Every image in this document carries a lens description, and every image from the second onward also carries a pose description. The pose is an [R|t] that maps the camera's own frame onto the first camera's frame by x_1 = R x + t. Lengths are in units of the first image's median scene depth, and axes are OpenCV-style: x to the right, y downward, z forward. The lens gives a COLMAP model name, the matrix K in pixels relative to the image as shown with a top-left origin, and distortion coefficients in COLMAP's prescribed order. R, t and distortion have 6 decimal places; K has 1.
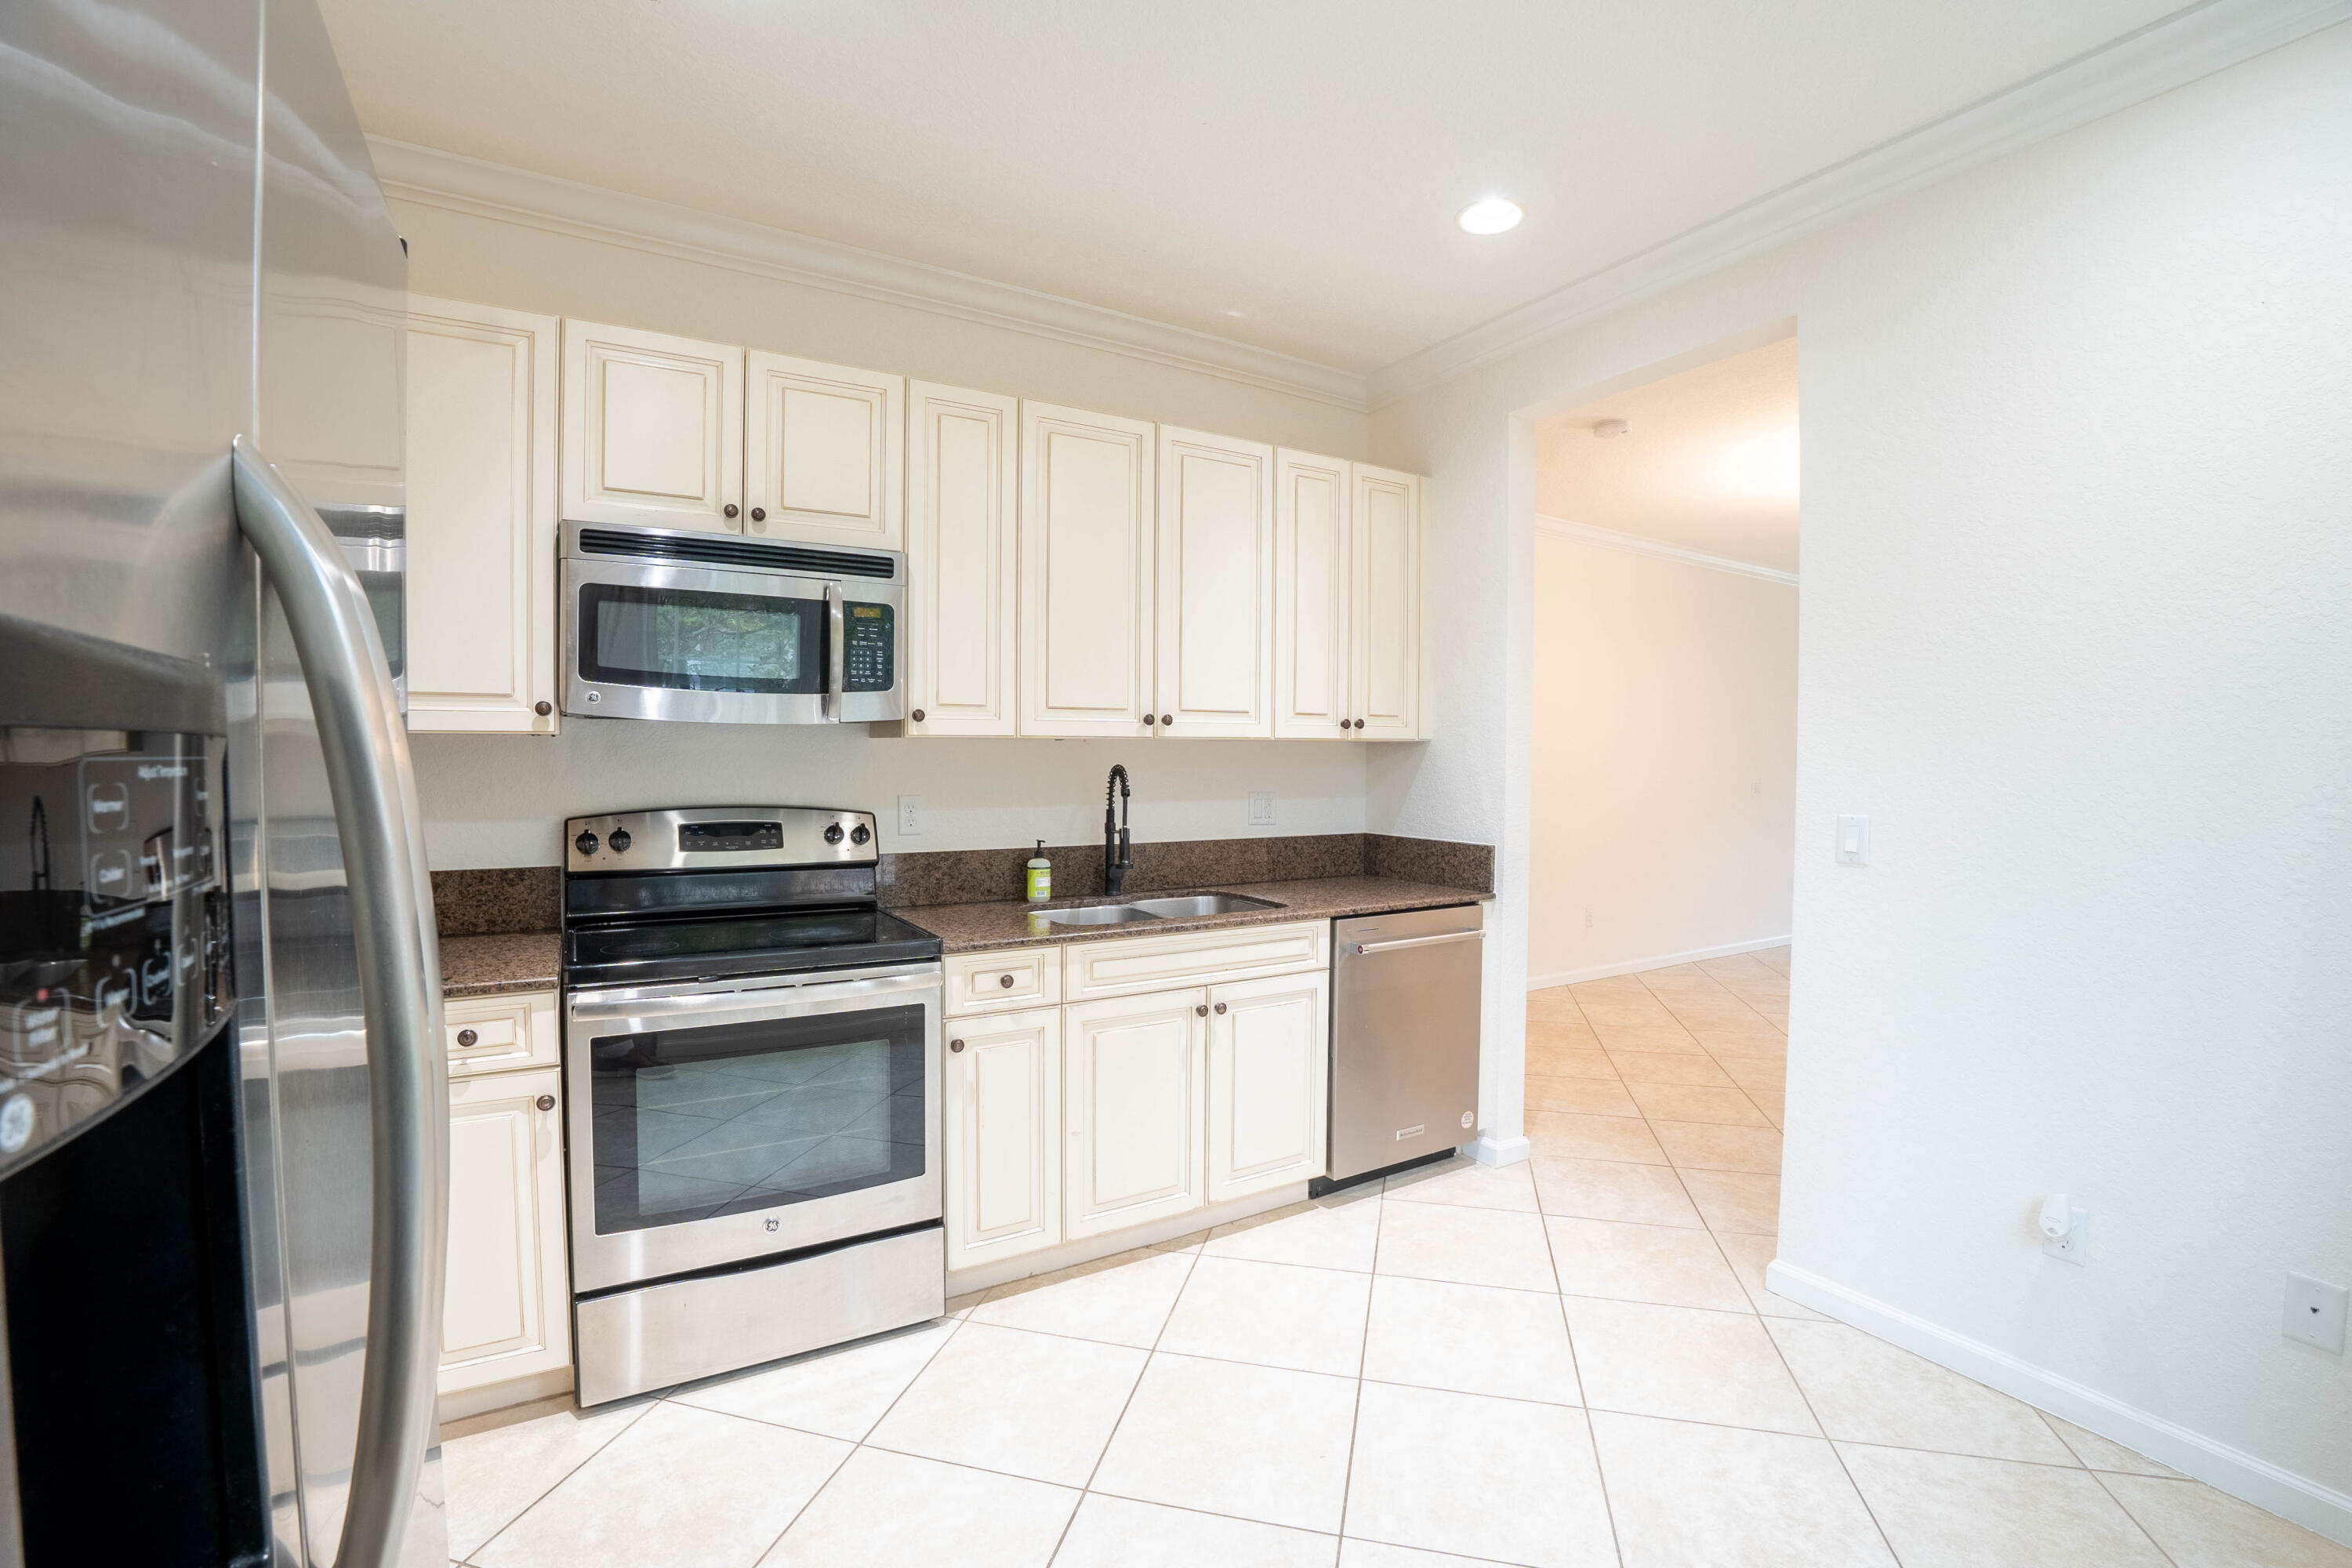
lens RADIAL K [[1015.9, 0, 1186.2], [0, 1015.9, 786.3], [0, 0, 1]] dist [-0.076269, 0.017565]
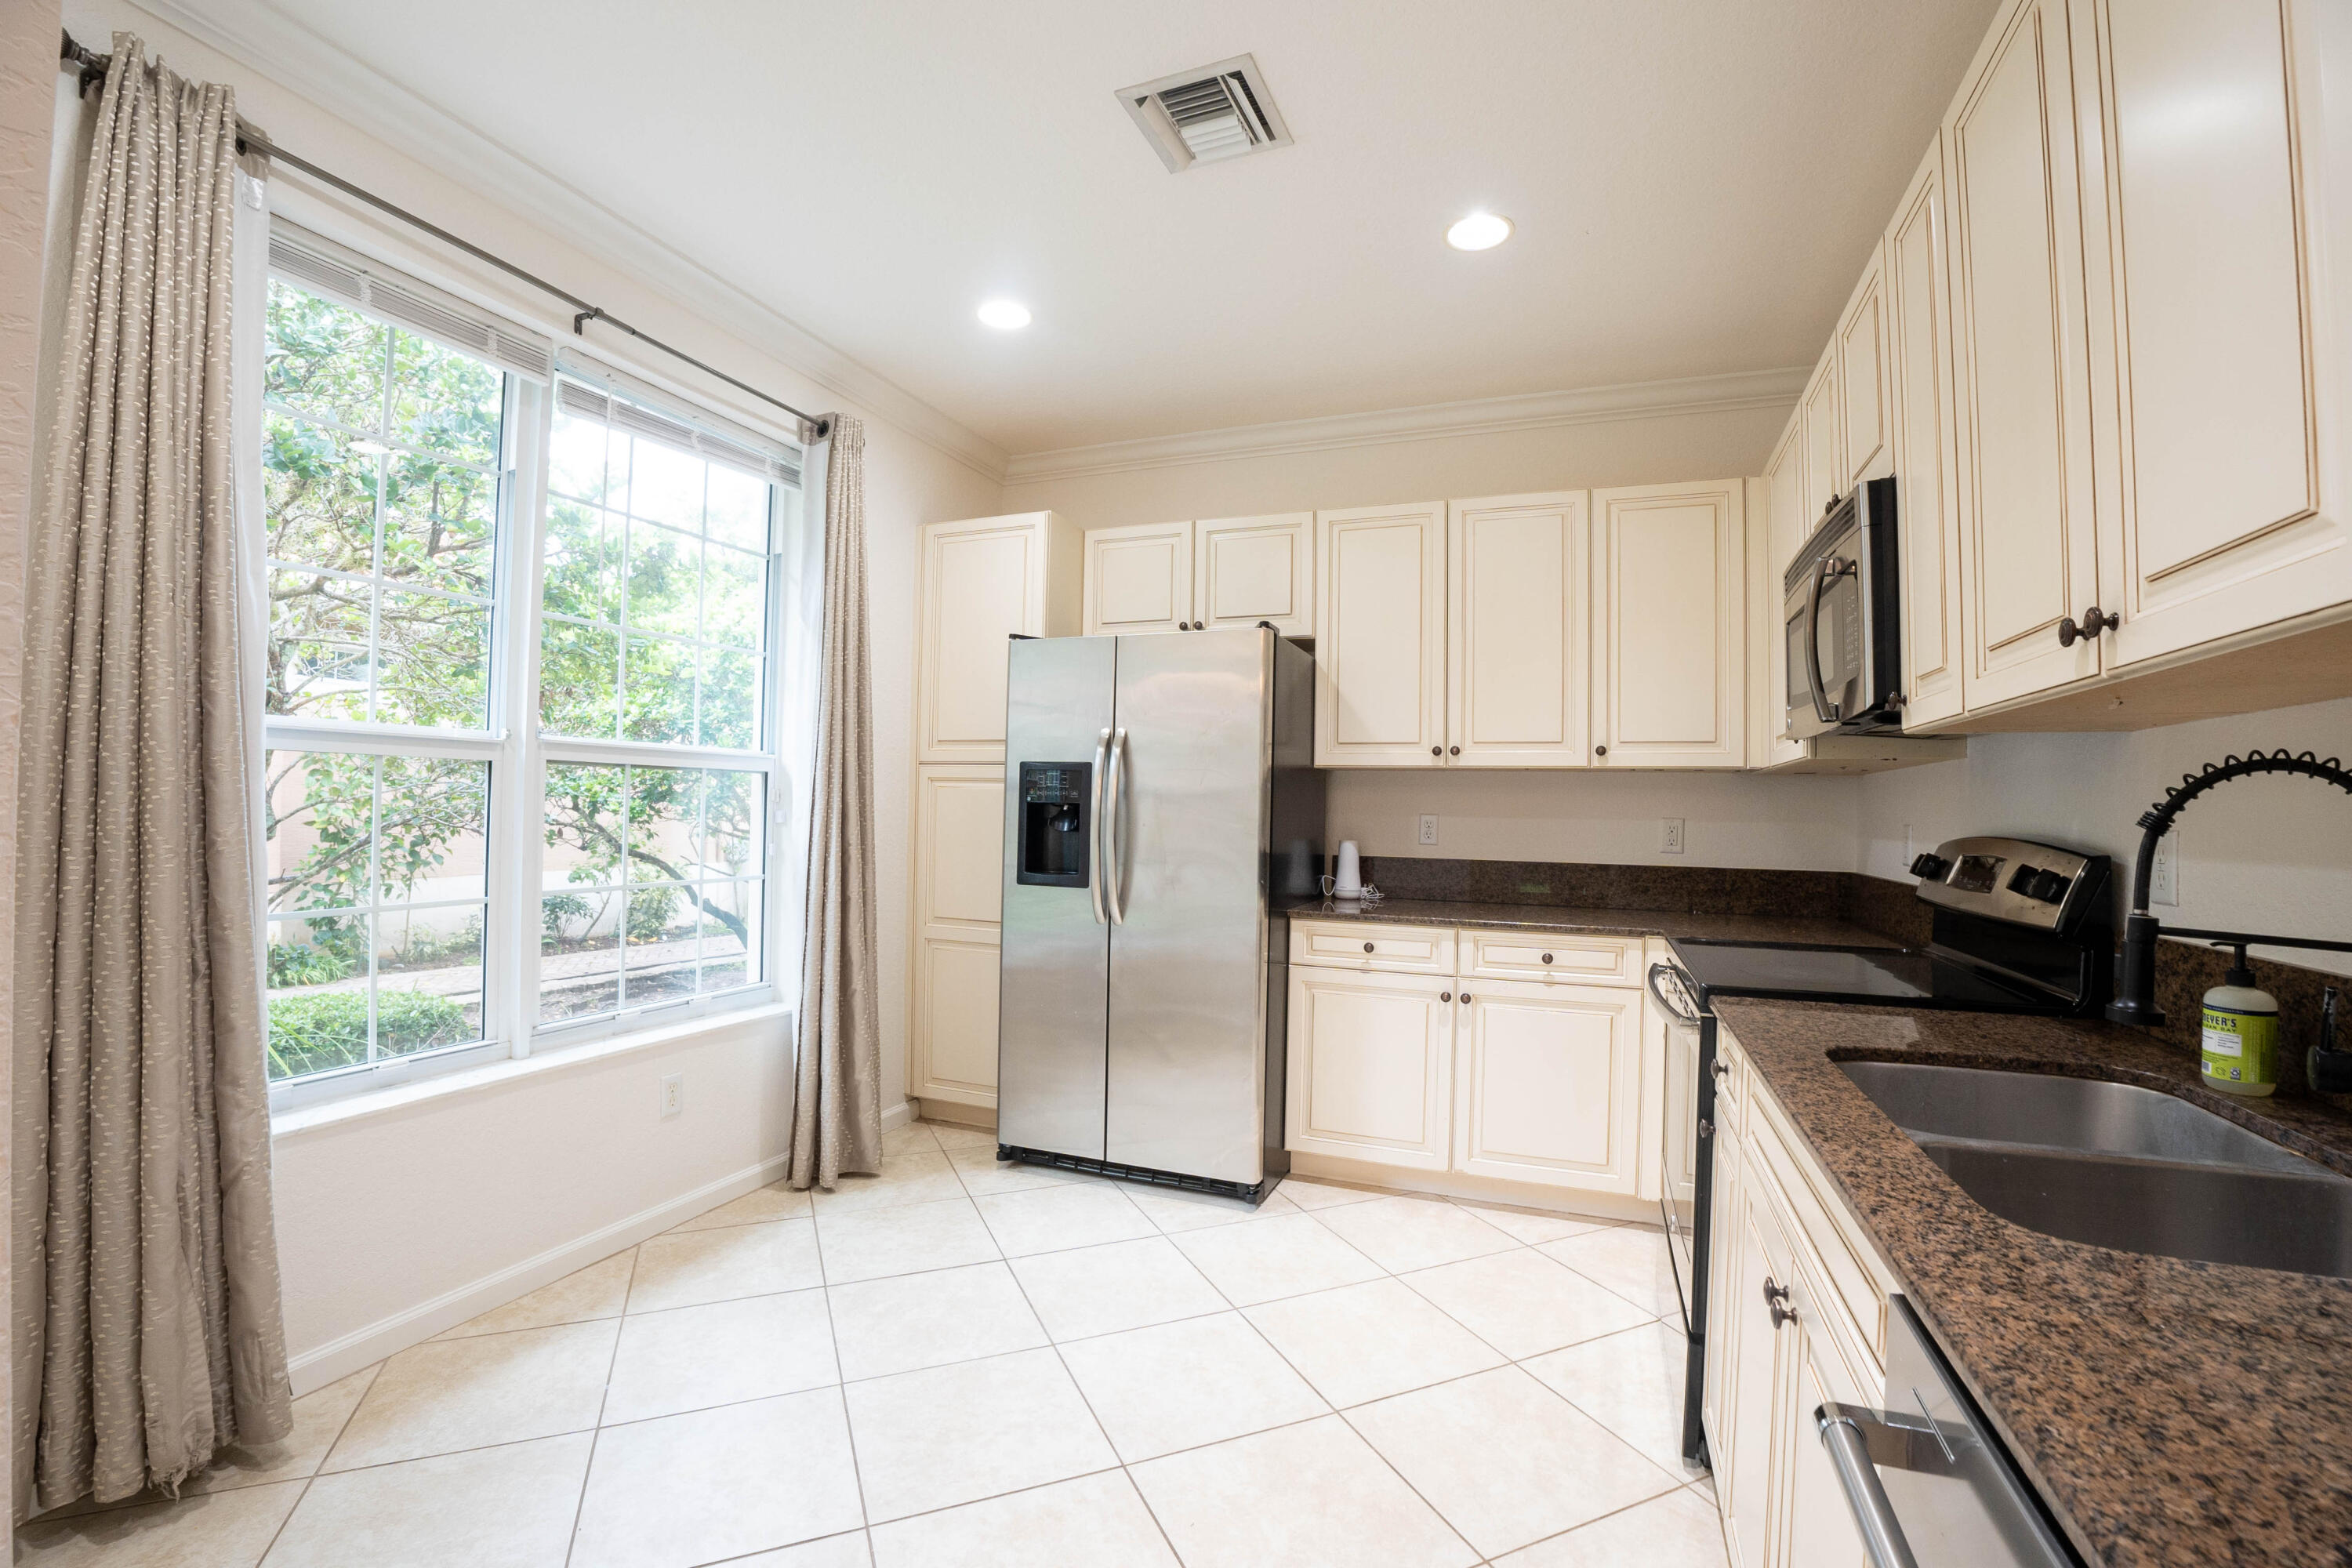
lens RADIAL K [[1015.9, 0, 1186.2], [0, 1015.9, 786.3], [0, 0, 1]] dist [-0.076269, 0.017565]
pose [[-0.783433, -0.032567, -0.620623, 0.498318], [-0.041972, 0.999119, 0.000554, 0.006245], [0.620058, 0.026483, -0.784109, 1.156445]]
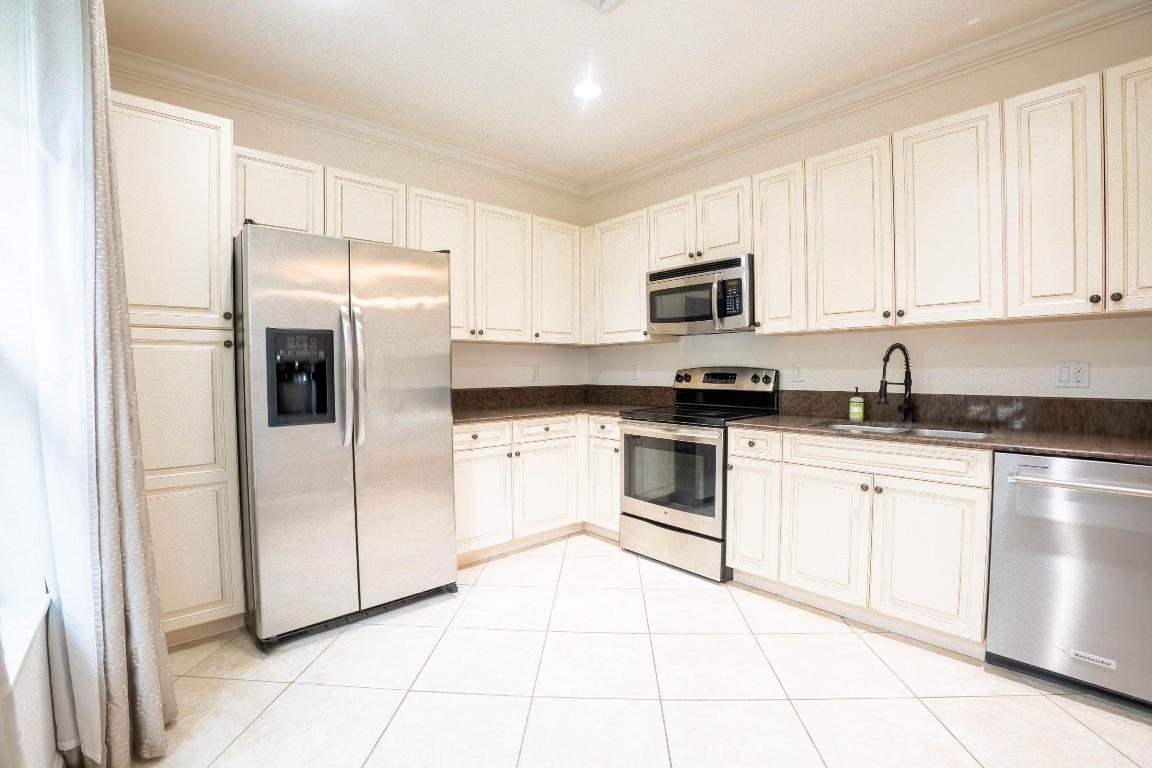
lens RADIAL K [[497.6, 0, 581.0], [0, 497.6, 385.1], [0, 0, 1]] dist [-0.076269, 0.017565]
pose [[0.197799, 0.023771, -0.979954, 0.688343], [-0.020122, 0.999594, 0.020186, 0.047488], [0.980036, 0.015726, 0.198197, 0.382687]]
